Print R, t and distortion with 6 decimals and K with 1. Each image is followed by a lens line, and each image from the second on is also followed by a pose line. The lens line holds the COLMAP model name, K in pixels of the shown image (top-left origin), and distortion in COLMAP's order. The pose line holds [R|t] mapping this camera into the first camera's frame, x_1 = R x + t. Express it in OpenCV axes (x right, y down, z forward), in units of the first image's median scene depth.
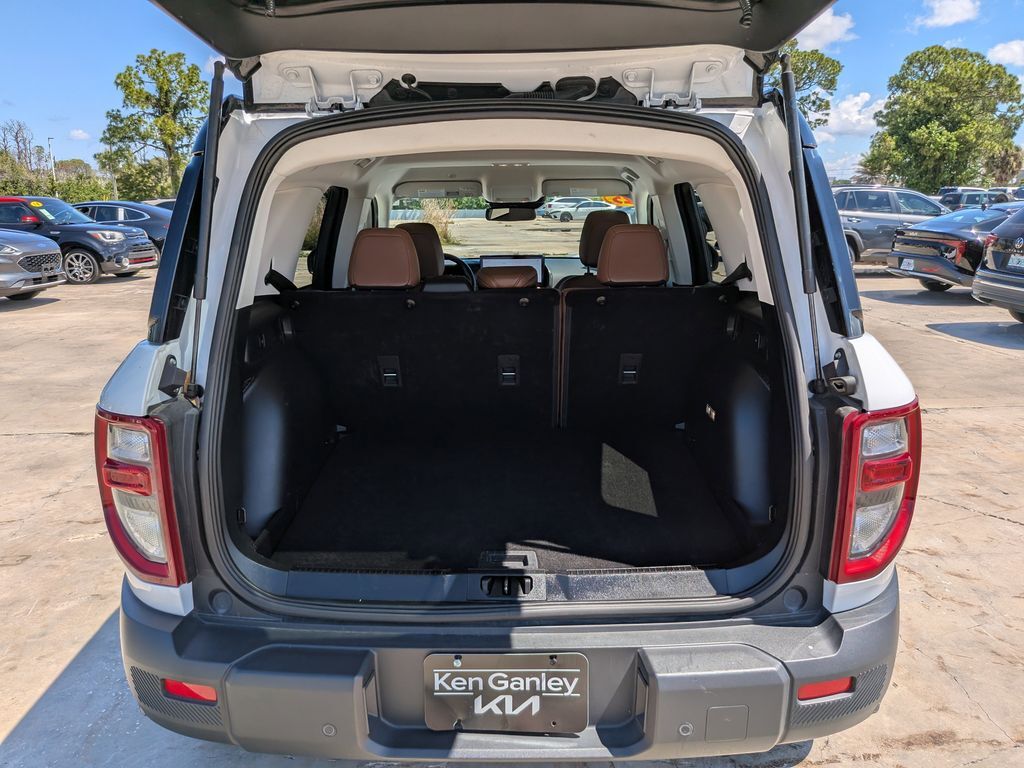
lens RADIAL K [[742.6, 0, 511.0], [0, 742.6, 376.7], [0, 0, 1]] dist [0.009041, -0.027887]
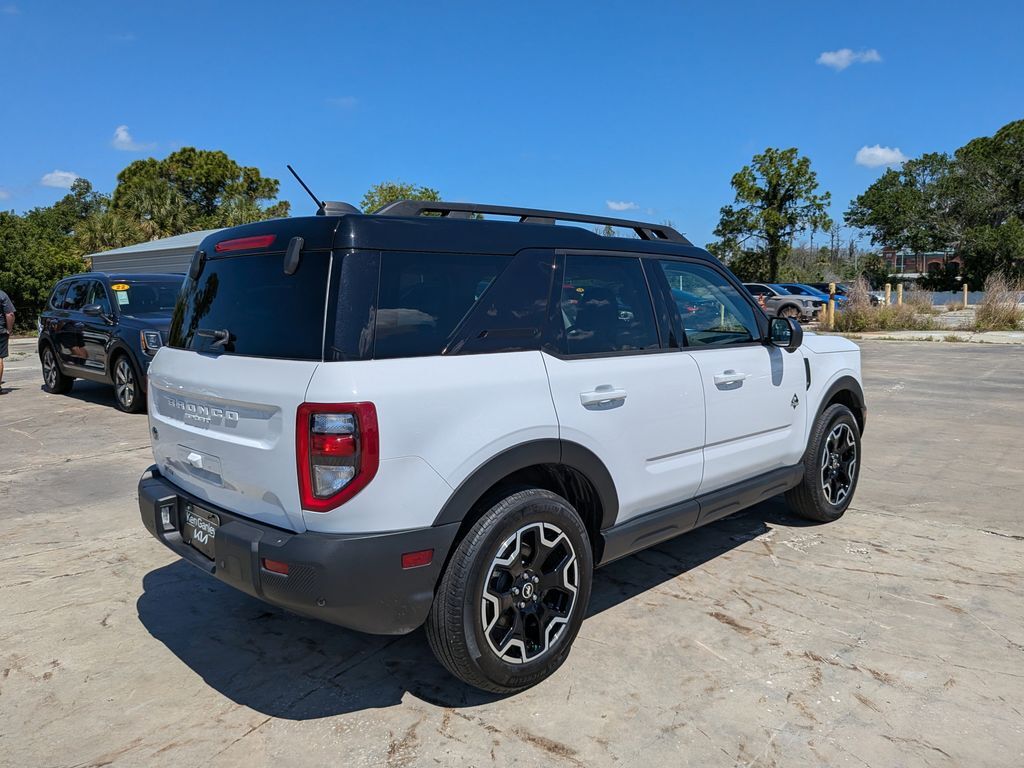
lens RADIAL K [[742.6, 0, 516.0], [0, 742.6, 390.2], [0, 0, 1]] dist [0.009041, -0.027887]
pose [[0.711961, 0.088622, -0.696604, 0.289395], [-0.151871, 0.987959, -0.029531, -0.000376], [0.685599, 0.126818, 0.716848, 0.019413]]
